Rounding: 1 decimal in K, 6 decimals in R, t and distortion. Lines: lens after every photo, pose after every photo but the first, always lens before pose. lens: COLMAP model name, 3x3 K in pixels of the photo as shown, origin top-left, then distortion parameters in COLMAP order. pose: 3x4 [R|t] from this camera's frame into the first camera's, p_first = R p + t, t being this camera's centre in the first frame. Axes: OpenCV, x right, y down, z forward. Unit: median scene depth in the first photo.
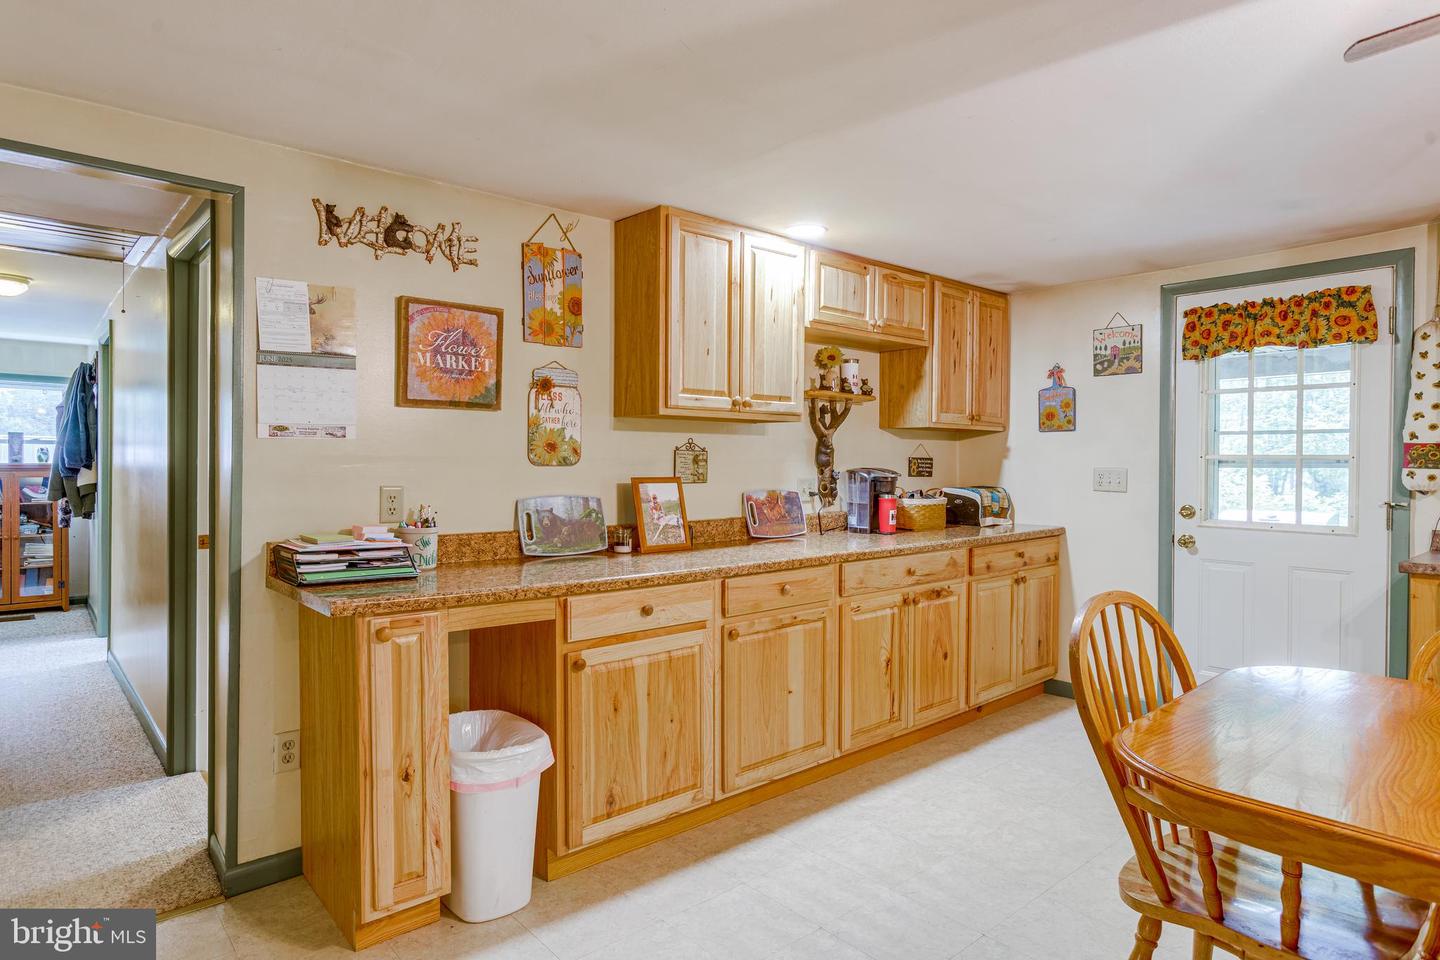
lens RADIAL K [[793.1, 0, 700.9], [0, 793.1, 465.7], [0, 0, 1]] dist [-0.003562, 0.001497]
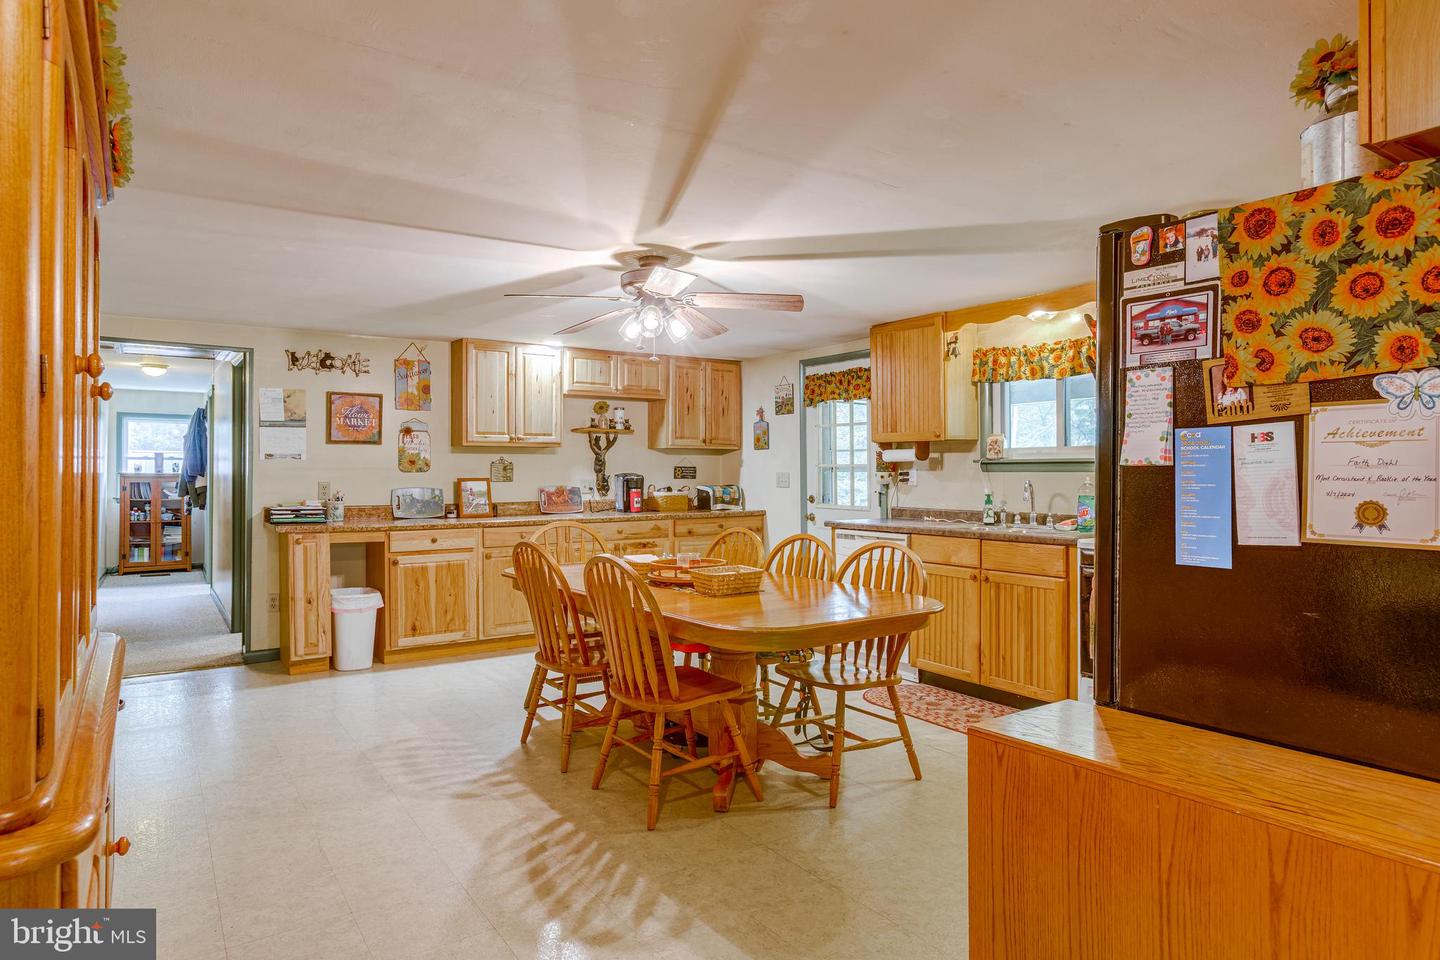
lens RADIAL K [[743.1, 0, 654.2], [0, 743.1, 466.2], [0, 0, 1]] dist [-0.000229, -0.000081]
pose [[0.992297, -0.005305, -0.123767, 0.516428], [0.004026, 0.999936, -0.010579, 0.005910], [0.123816, 0.010000, 0.992255, -0.604731]]
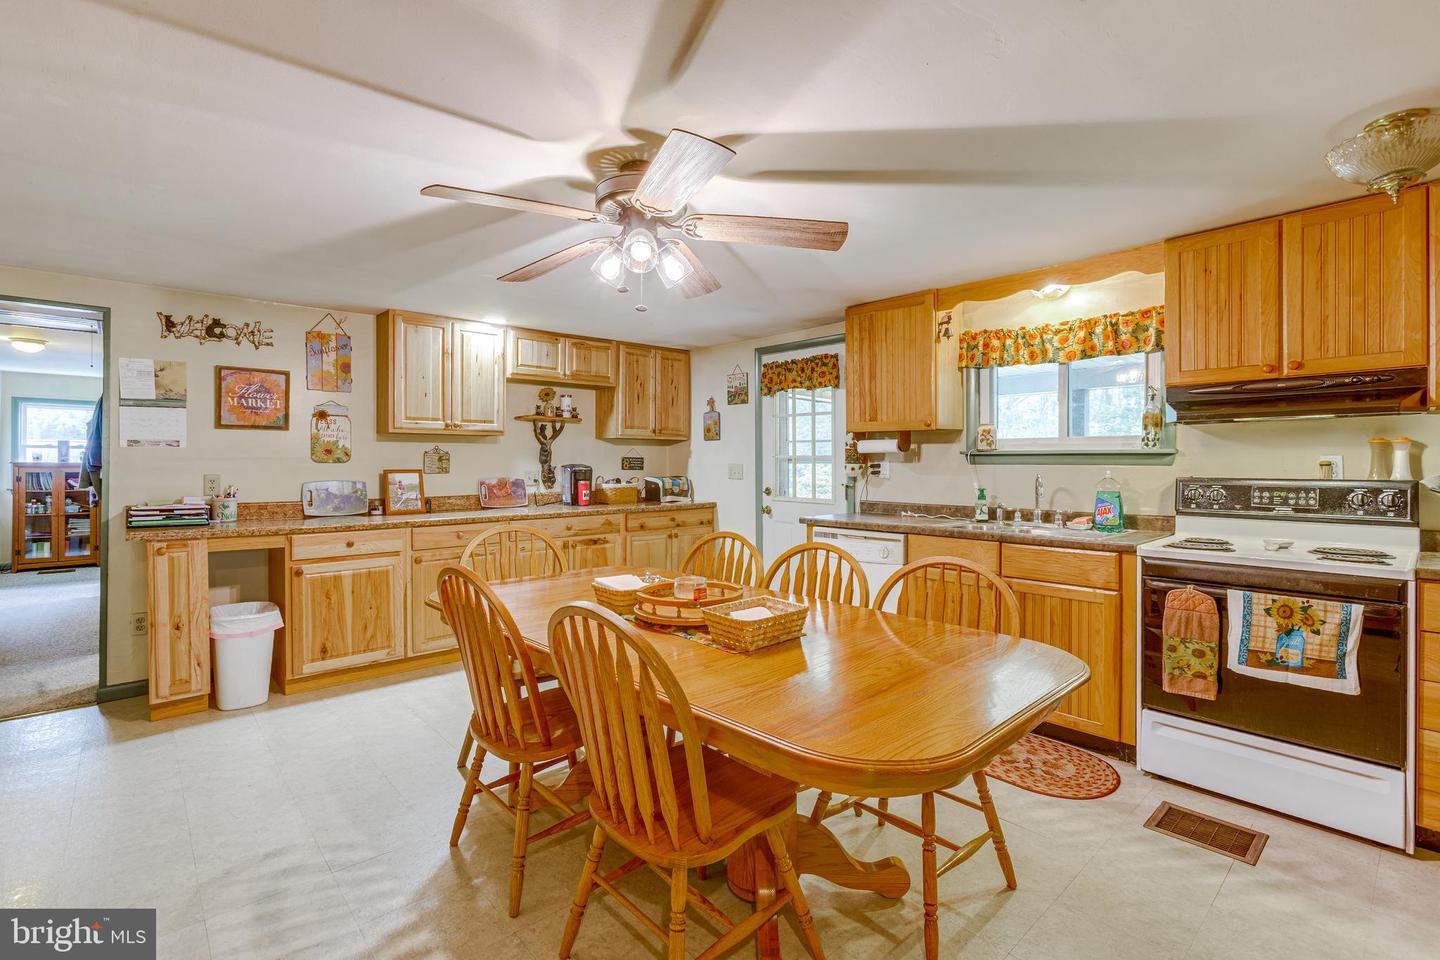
lens RADIAL K [[624.6, 0, 661.7], [0, 624.6, 462.0], [0, 0, 1]] dist [0.003106, 0.001084]
pose [[0.999987, -0.001822, 0.004744, 0.424336], [0.001835, 0.999995, -0.002592, 0.002531], [-0.004739, 0.002601, 0.999985, -0.272405]]
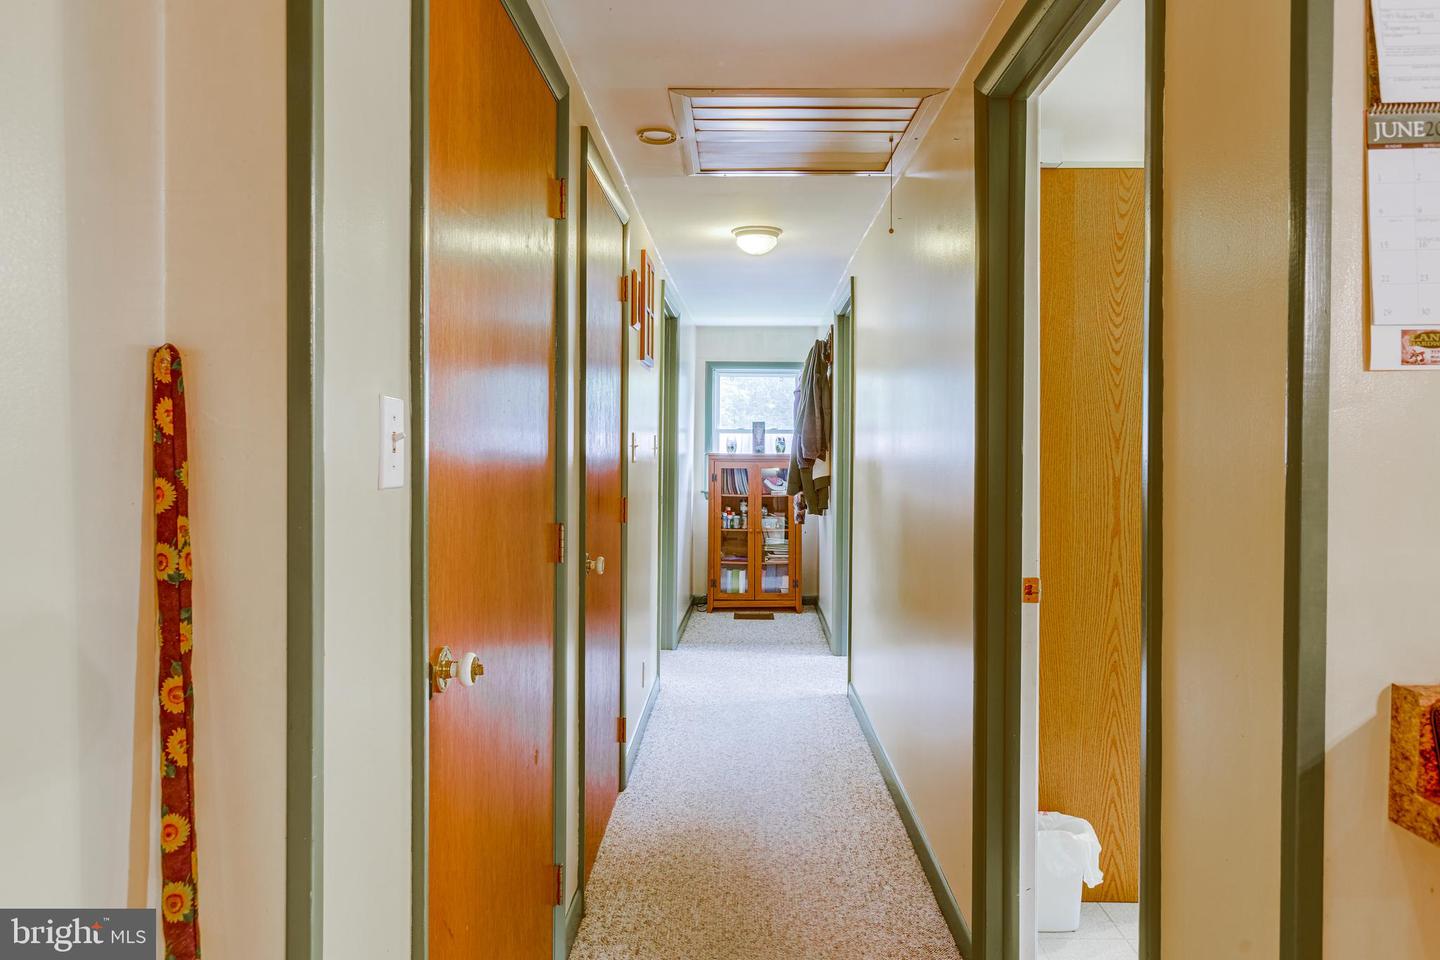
lens RADIAL K [[902.7, 0, 720.0], [0, 902.7, 480.0], [0, 0, 1]] dist [-0.002065, 0.000169]
pose [[0.732622, 0.020103, -0.680339, -0.320116], [-0.003468, 0.999661, 0.025803, 0.001658], [0.680627, -0.016544, 0.732443, 0.342507]]
